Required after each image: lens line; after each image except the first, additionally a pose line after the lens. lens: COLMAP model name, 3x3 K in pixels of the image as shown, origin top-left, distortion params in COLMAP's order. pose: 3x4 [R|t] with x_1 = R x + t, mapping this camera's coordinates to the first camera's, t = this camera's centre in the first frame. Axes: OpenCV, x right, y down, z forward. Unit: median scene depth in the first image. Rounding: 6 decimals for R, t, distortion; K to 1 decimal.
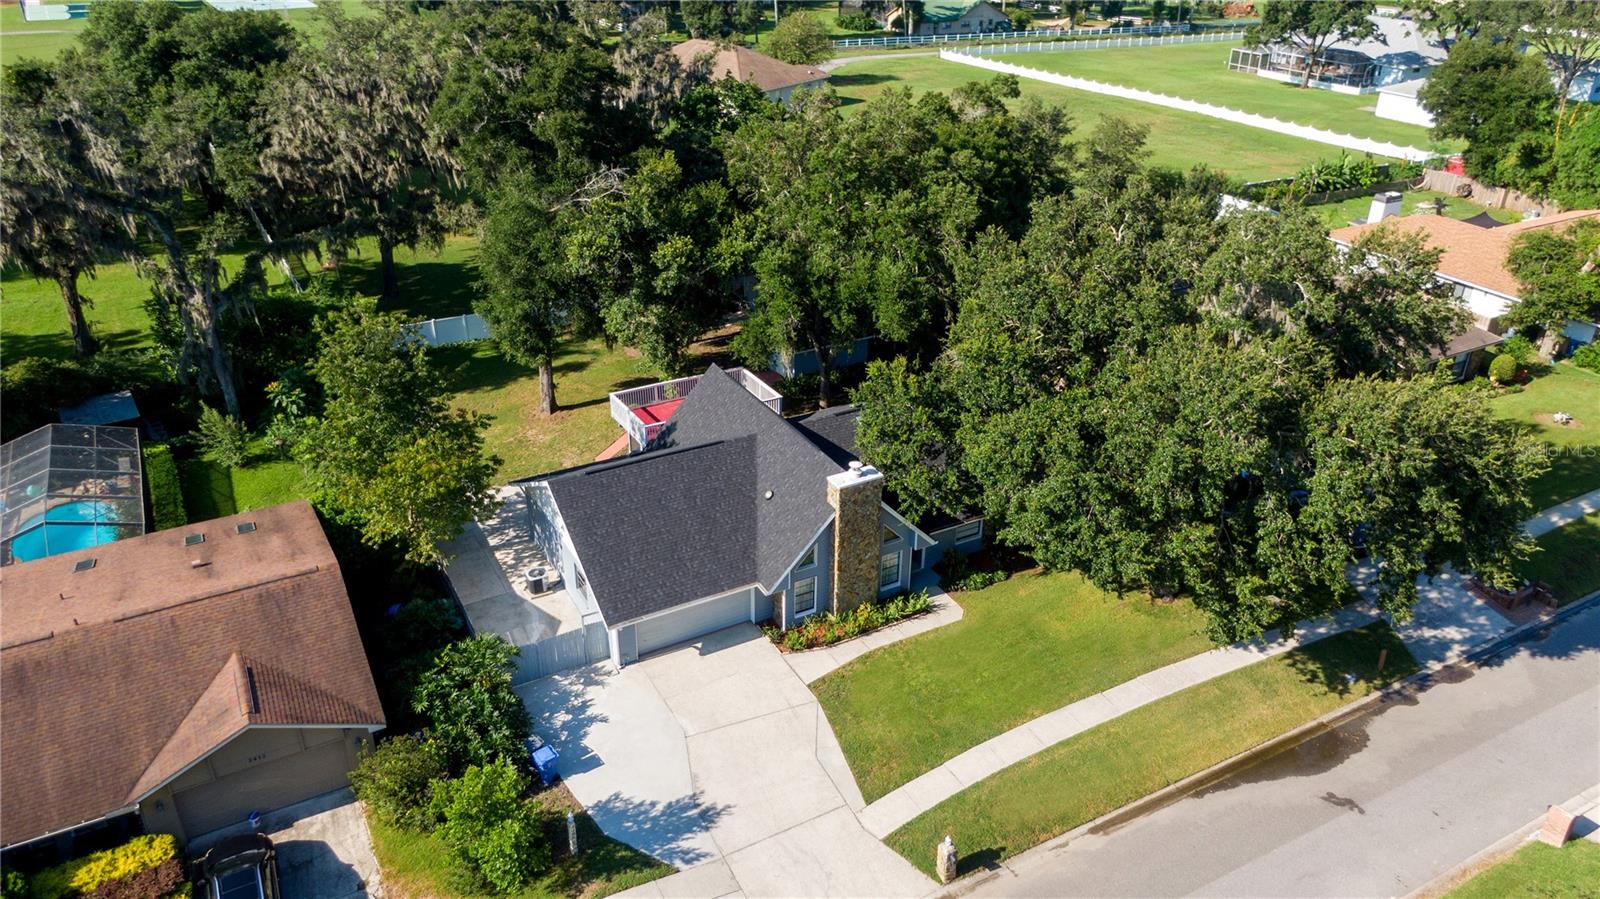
lens RADIAL K [[1154.8, 0, 800.0], [0, 1154.8, 449.5], [0, 0, 1]] dist [0.007647, -0.002029]
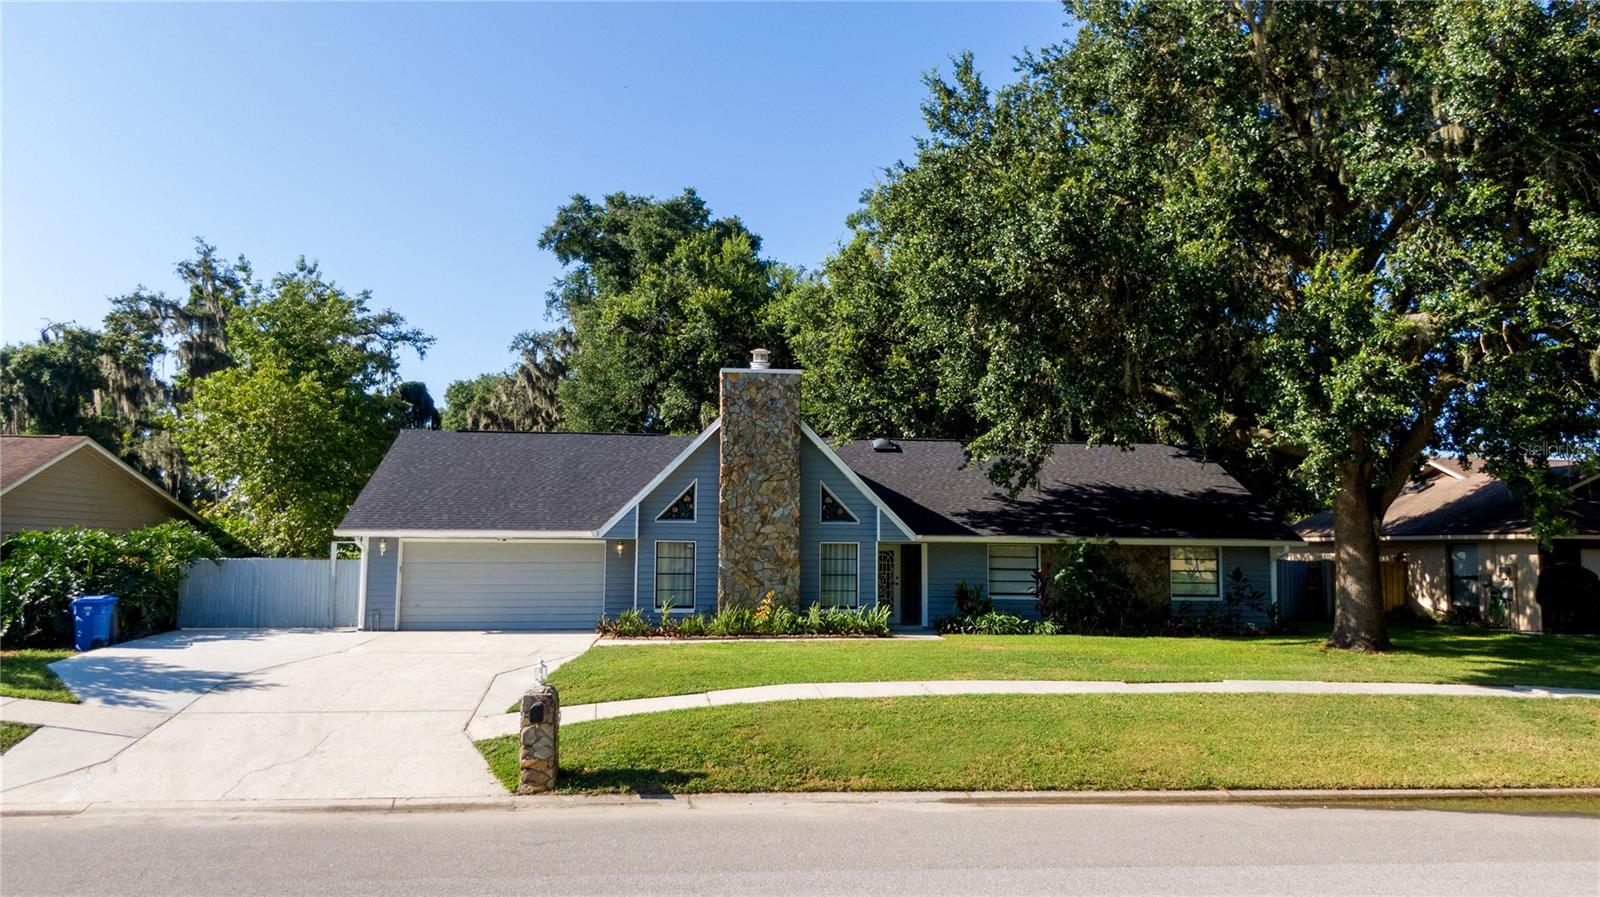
lens RADIAL K [[1154.8, 0, 800.0], [0, 1154.8, 448.5], [0, 0, 1]] dist [0.007647, -0.002029]
pose [[0.919219, -0.035556, -0.392138, 0.346257], [-0.184052, 0.841614, -0.507751, 0.414699], [0.348082, 0.538908, 0.767083, 0.579331]]
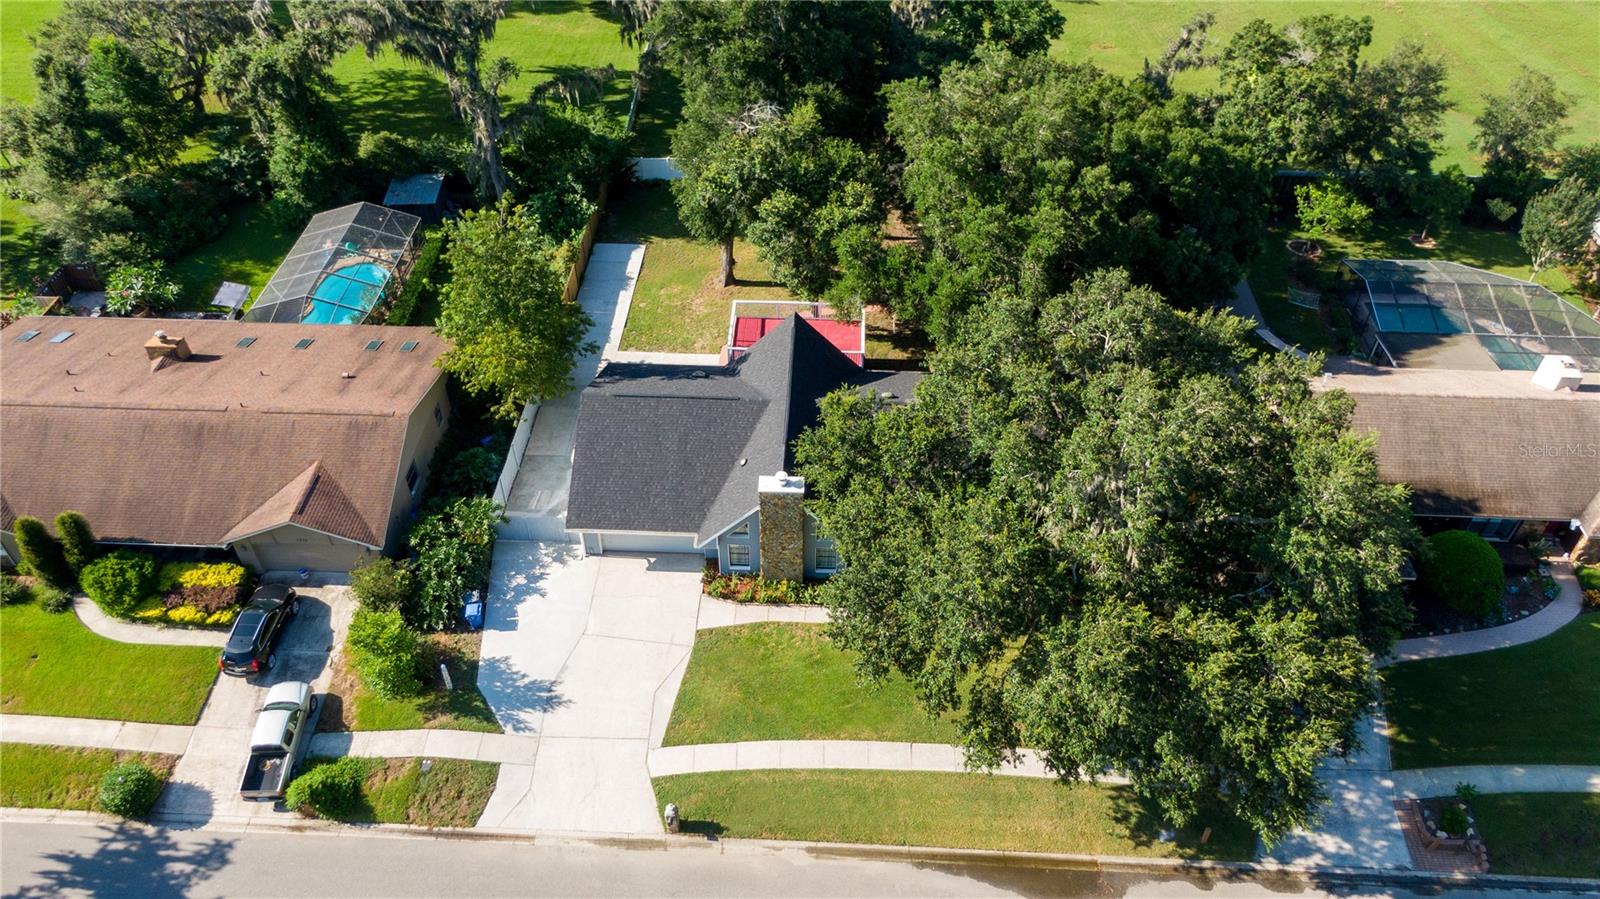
lens RADIAL K [[1159.4, 0, 800.0], [0, 1159.4, 449.5], [0, 0, 1]] dist [0.014537, 0.000602]
pose [[0.855485, 0.350564, -0.381116, 0.526244], [-0.238427, 0.919999, 0.311053, -0.397664], [0.459671, -0.175233, 0.870630, 0.023085]]
